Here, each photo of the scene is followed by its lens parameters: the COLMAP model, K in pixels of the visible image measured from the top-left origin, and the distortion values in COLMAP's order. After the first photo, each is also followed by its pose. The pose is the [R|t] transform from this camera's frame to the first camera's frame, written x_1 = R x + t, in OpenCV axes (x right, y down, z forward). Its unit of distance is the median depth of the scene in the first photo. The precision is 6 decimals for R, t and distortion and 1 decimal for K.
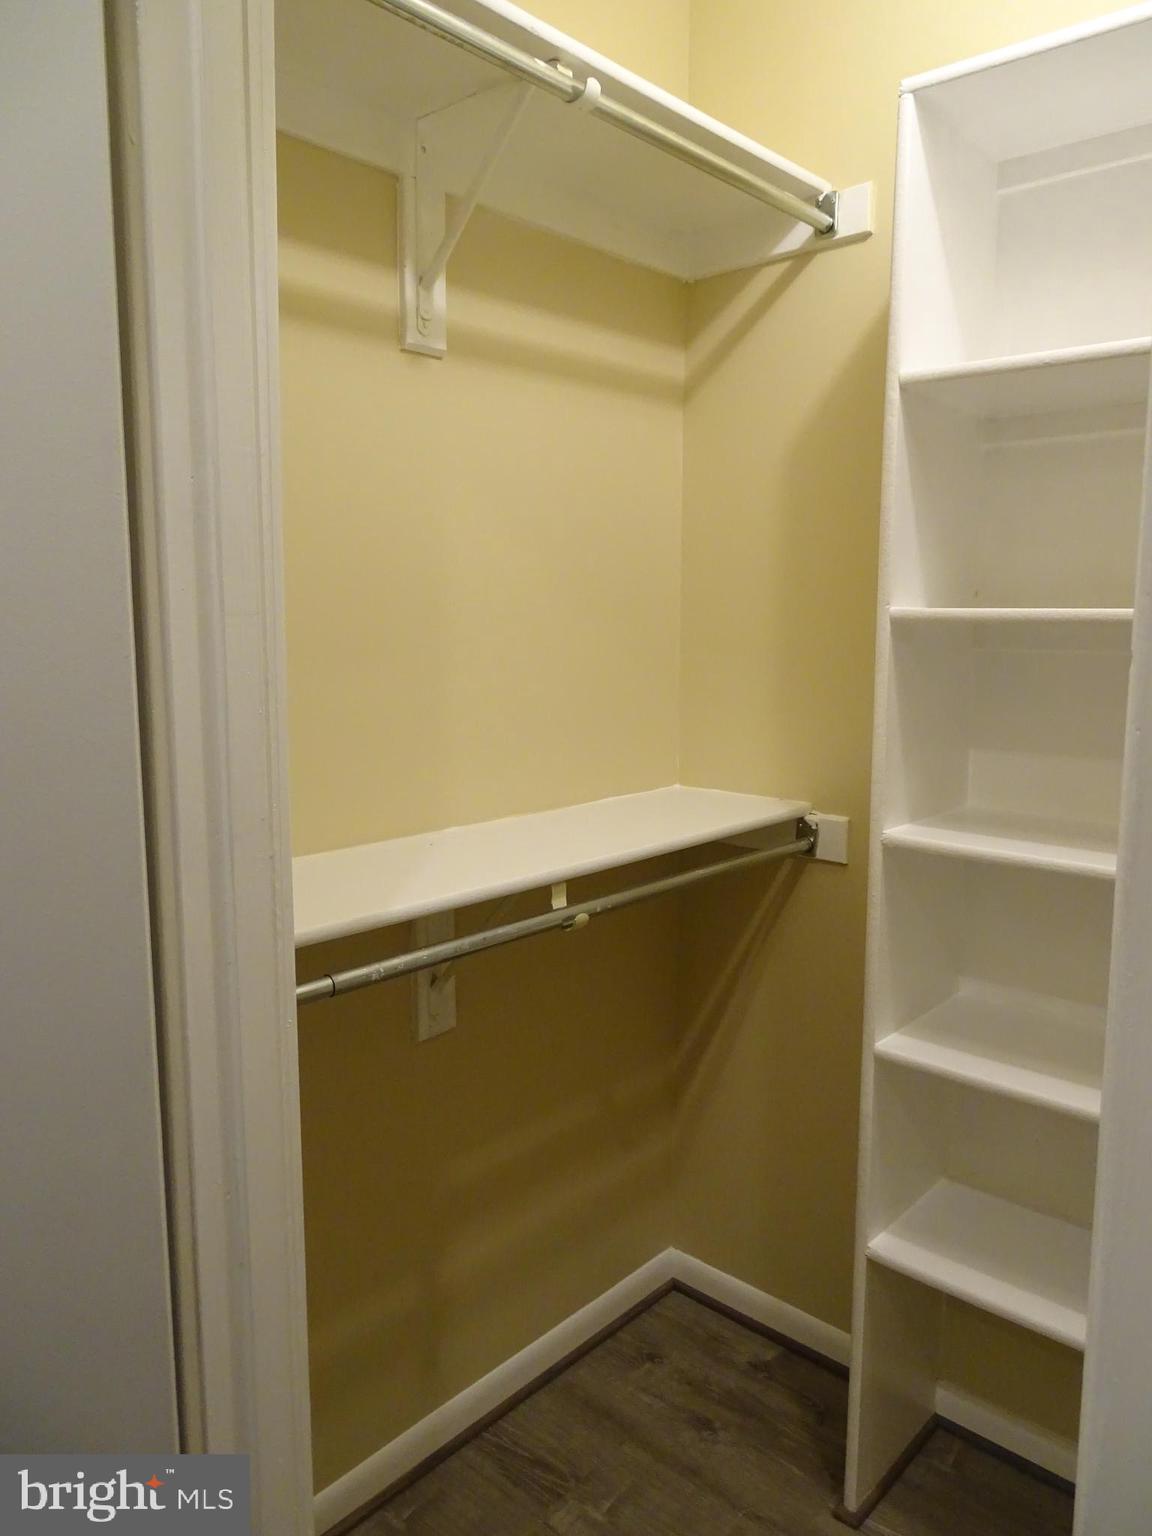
lens RADIAL K [[1100.1, 0, 574.8], [0, 1100.1, 765.4], [0, 0, 1]] dist [-0.013283, -0.000174]
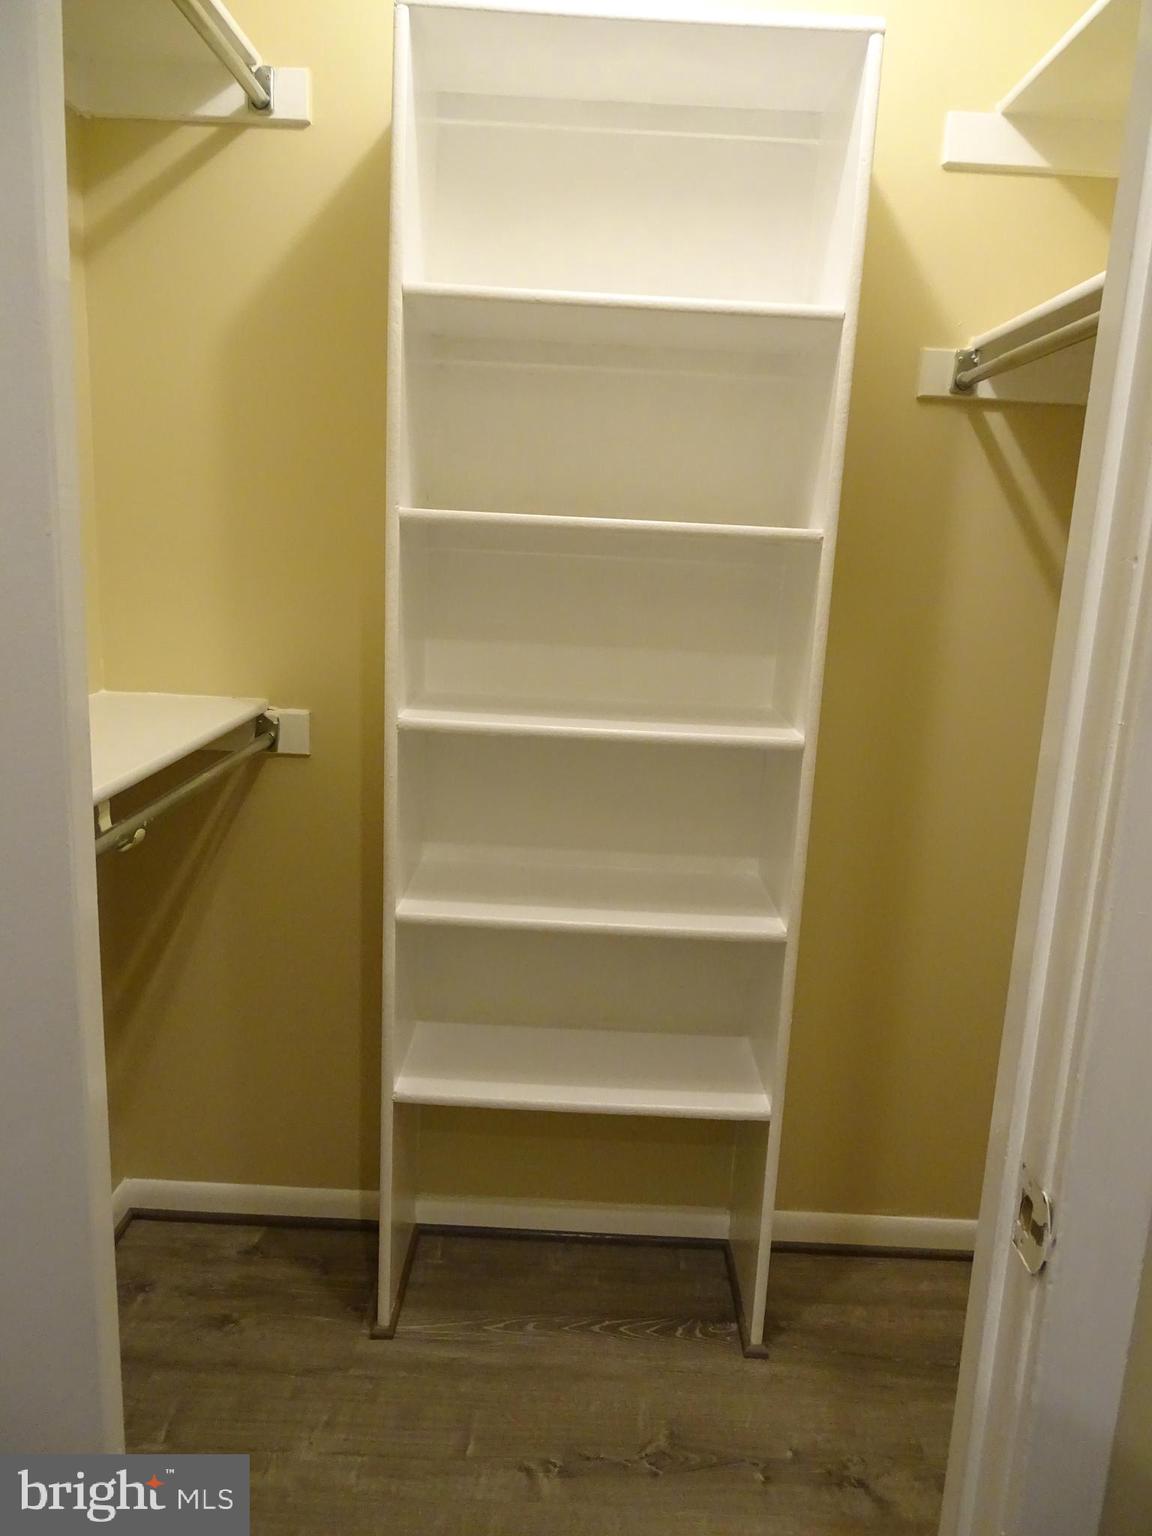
lens RADIAL K [[1100.1, 0, 601.5], [0, 1100.1, 776.6], [0, 0, 1]] dist [-0.013283, -0.000174]
pose [[0.730837, -0.112635, 0.673195, -0.253840], [0.045309, 0.992120, 0.116808, 0.001172], [-0.681047, -0.054866, 0.730181, 0.052633]]
